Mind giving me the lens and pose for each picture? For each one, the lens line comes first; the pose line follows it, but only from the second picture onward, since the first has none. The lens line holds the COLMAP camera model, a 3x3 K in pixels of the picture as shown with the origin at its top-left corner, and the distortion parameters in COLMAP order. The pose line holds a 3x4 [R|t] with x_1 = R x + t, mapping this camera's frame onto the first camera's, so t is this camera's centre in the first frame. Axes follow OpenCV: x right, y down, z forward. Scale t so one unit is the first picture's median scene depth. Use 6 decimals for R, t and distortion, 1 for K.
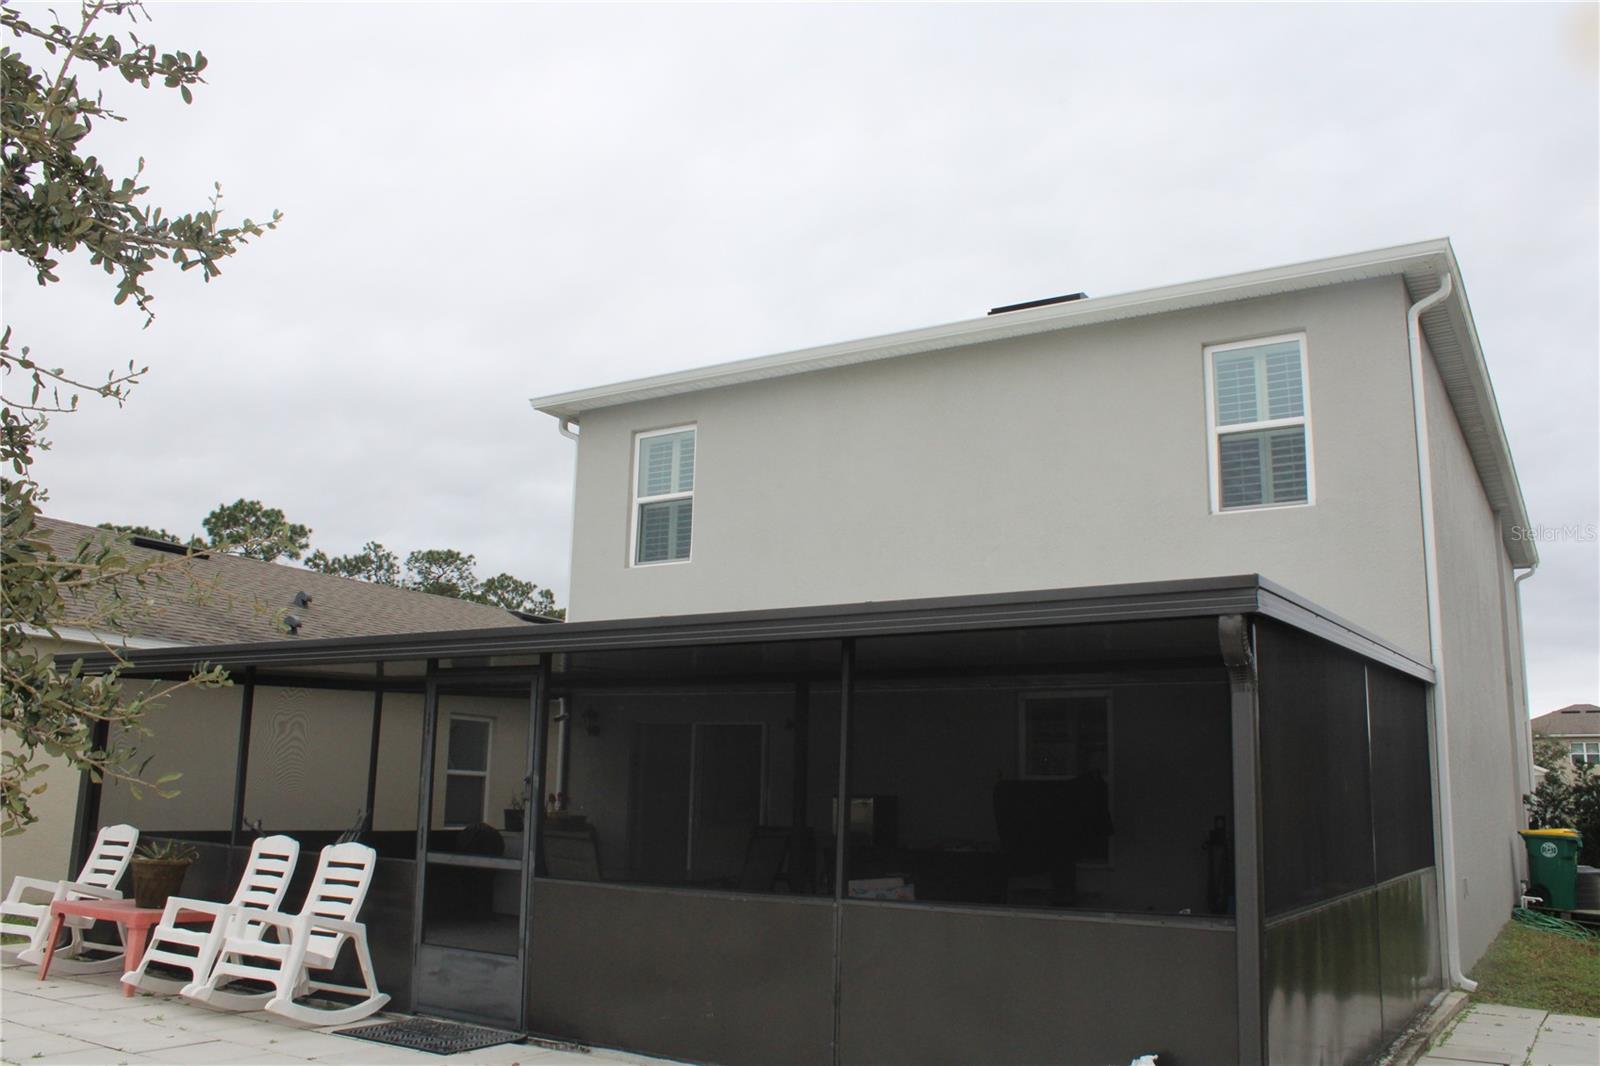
lens RADIAL K [[1338.0, 0, 816.7], [0, 1338.0, 530.1], [0, 0, 1]] dist [-0.157293, 0.138593]
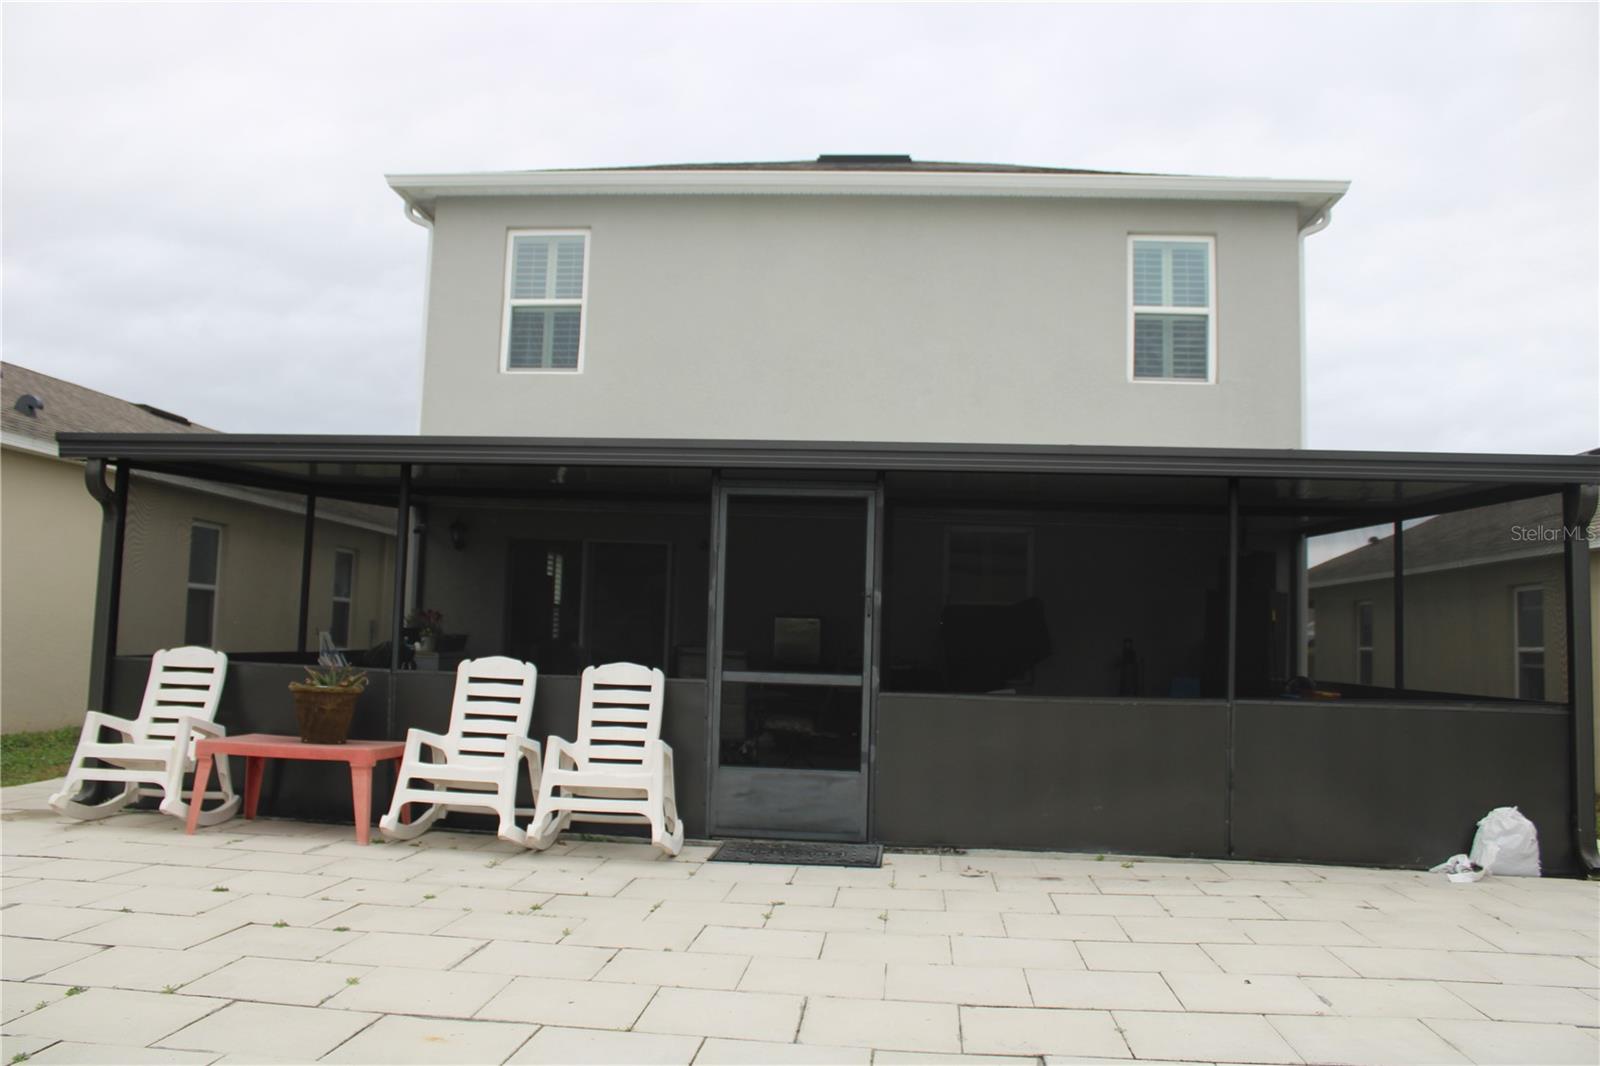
lens RADIAL K [[1338.0, 0, 835.8], [0, 1338.0, 500.5], [0, 0, 1]] dist [-0.157293, 0.138593]
pose [[0.883599, 0.052067, 0.465341, -0.455483], [-0.100467, 0.991735, 0.079804, 0.023872], [-0.457339, -0.117267, 0.881527, 0.078908]]
